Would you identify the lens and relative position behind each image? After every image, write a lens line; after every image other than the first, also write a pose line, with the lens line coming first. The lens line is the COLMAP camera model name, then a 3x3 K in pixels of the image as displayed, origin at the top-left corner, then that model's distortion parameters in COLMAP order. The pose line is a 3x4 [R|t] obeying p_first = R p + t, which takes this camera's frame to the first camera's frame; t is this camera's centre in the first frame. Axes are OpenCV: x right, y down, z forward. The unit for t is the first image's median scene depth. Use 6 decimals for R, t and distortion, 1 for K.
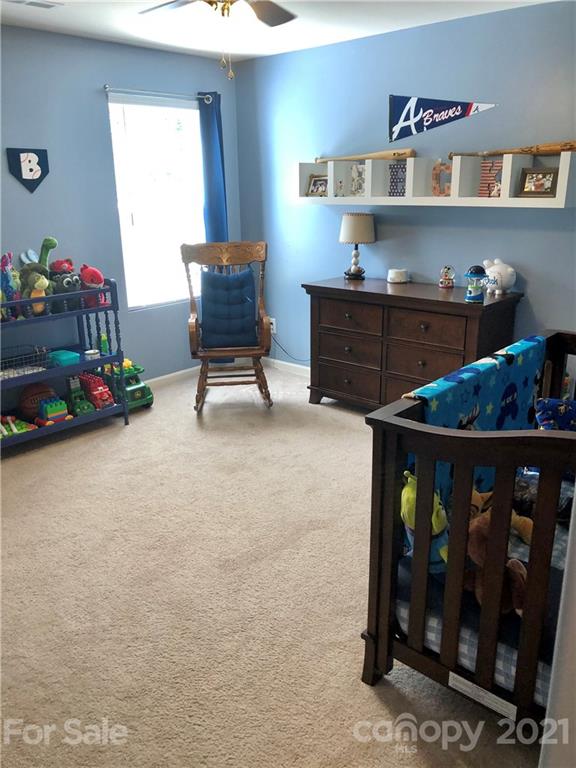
lens RADIAL K [[638.6, 0, 284.6], [0, 638.6, 387.4], [0, 0, 1]] dist [0.002134, 0.013867]
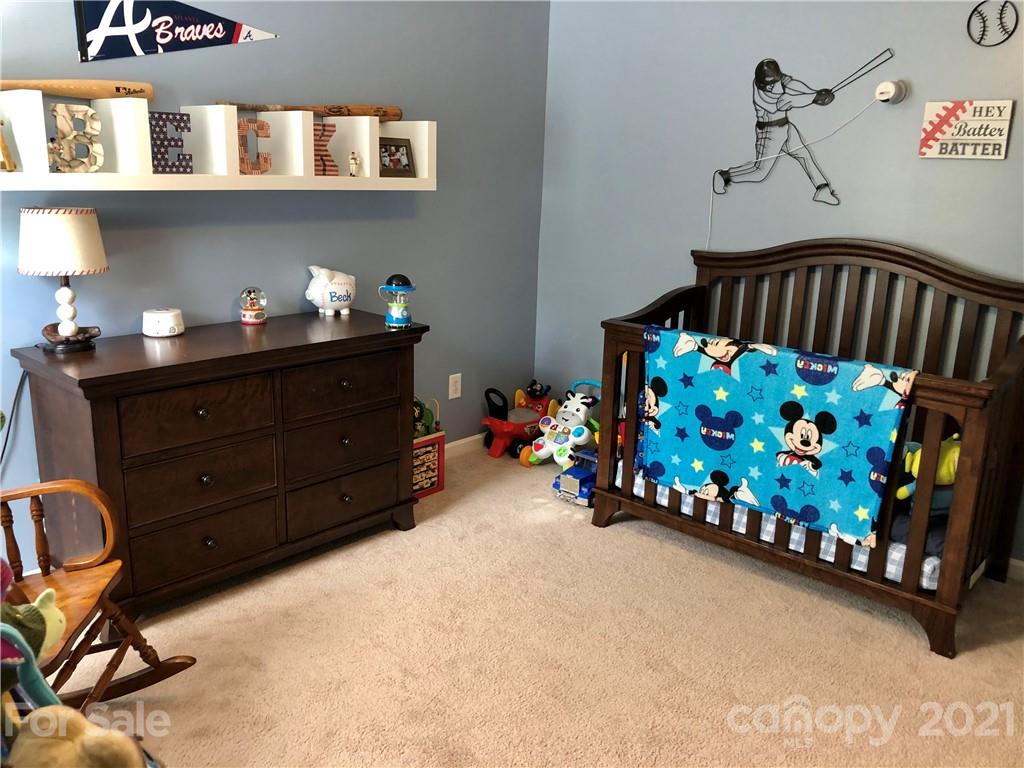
lens RADIAL K [[851.4, 0, 507.9], [0, 851.4, 380.5], [0, 0, 1]] dist [0.002134, 0.013867]
pose [[0.001183, -0.234482, 0.972120, -0.547122], [0.275564, 0.934559, 0.225087, -0.225738], [-0.961282, 0.267615, 0.065720, 0.748792]]
